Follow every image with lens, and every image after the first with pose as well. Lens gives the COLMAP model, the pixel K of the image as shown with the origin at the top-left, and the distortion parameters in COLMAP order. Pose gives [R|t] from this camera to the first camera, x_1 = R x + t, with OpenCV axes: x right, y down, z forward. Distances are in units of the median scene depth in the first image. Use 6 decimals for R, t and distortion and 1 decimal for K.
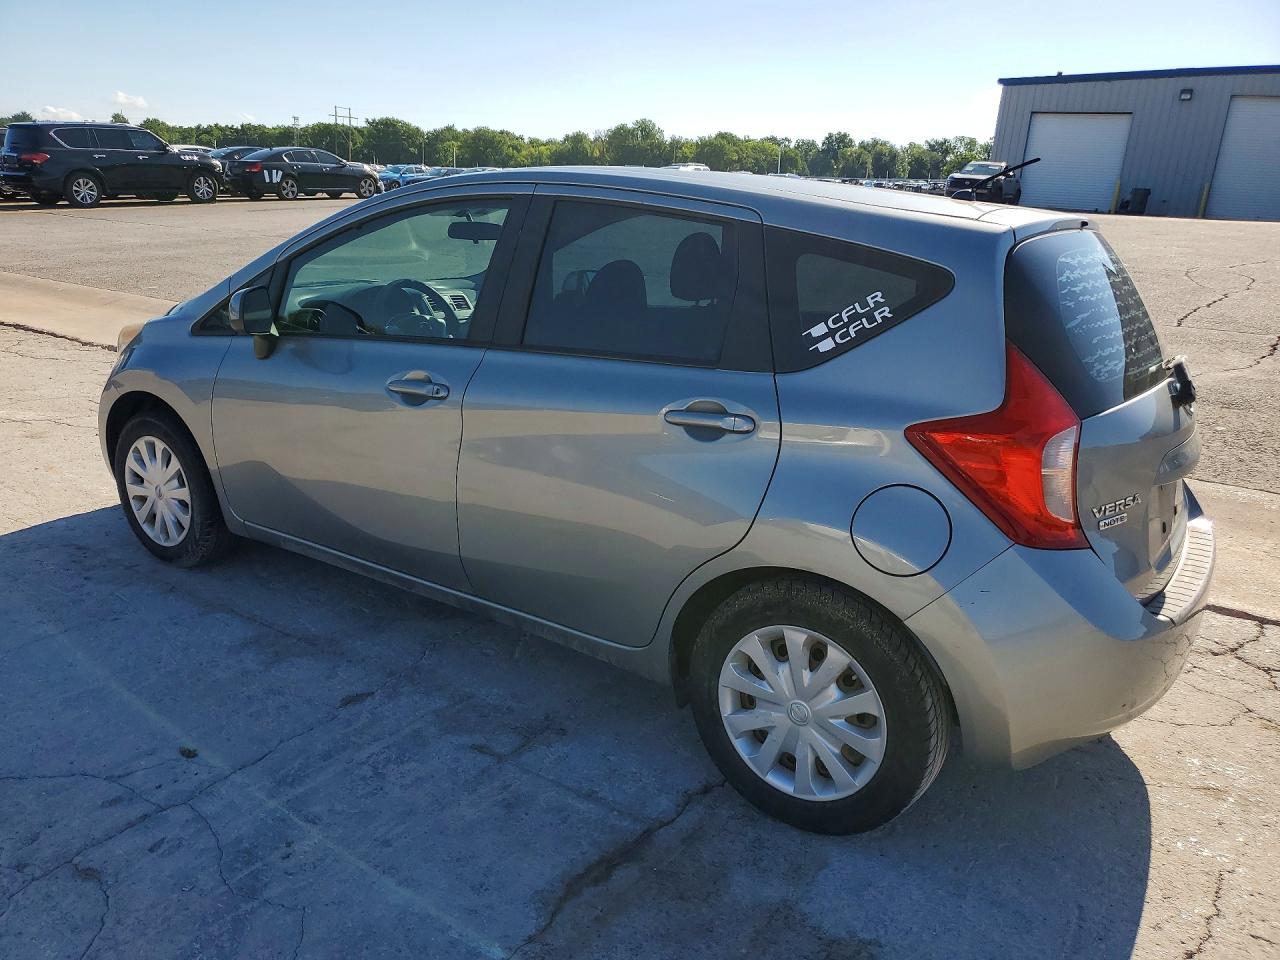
lens RADIAL K [[993.5, 0, 640.0], [0, 993.5, 480.0], [0, 0, 1]] dist [-0.000090, -0.005048]
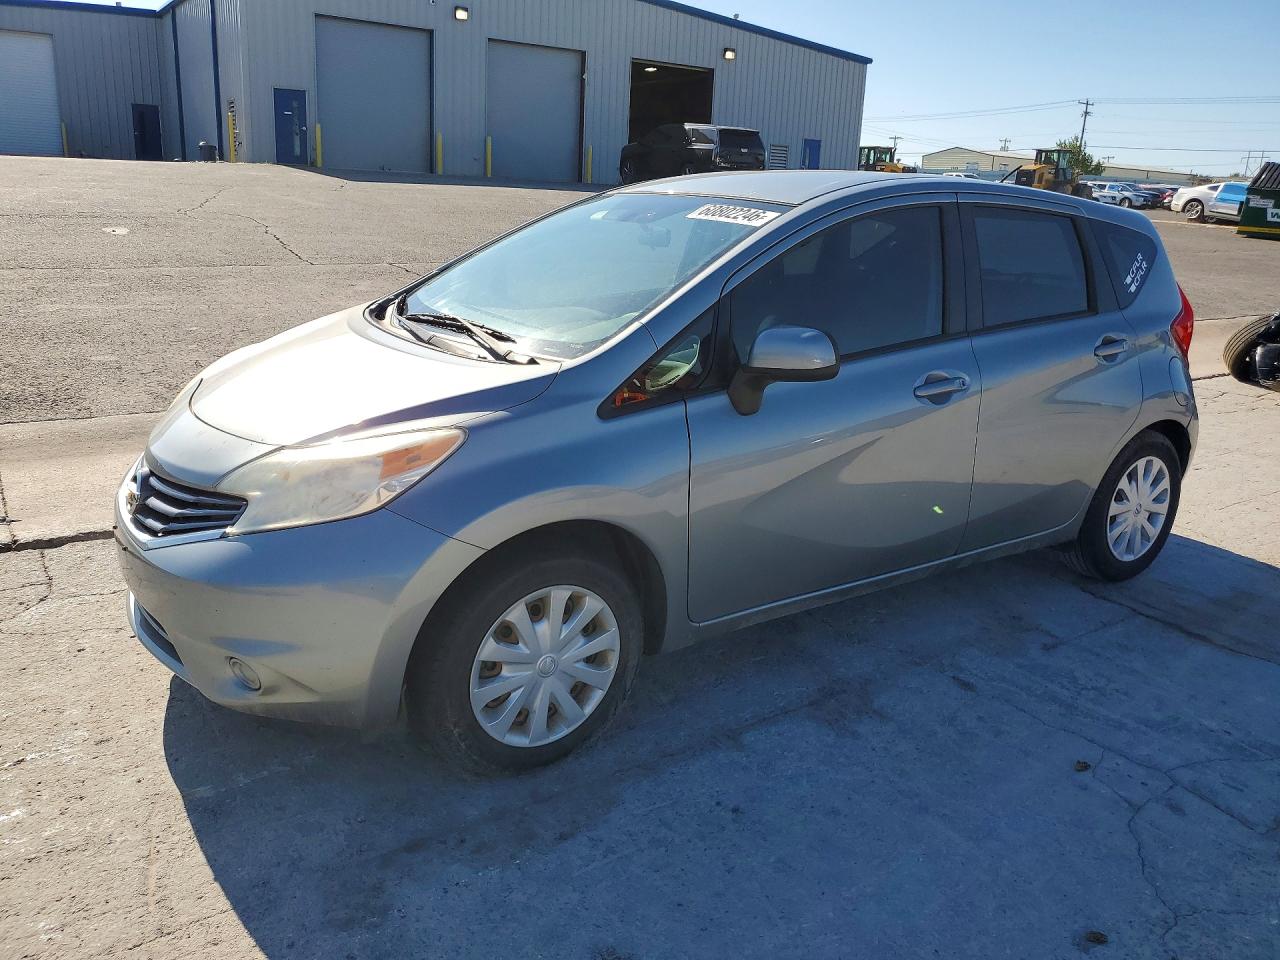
lens RADIAL K [[978.2, 0, 640.0], [0, 978.2, 480.0], [0, 0, 1]] dist [0.085438, -0.066707]
pose [[0.368321, -0.299691, 0.880071, -1.369908], [0.241515, 0.944964, 0.220711, -0.327067], [-0.897781, 0.131258, 0.420430, 0.890142]]
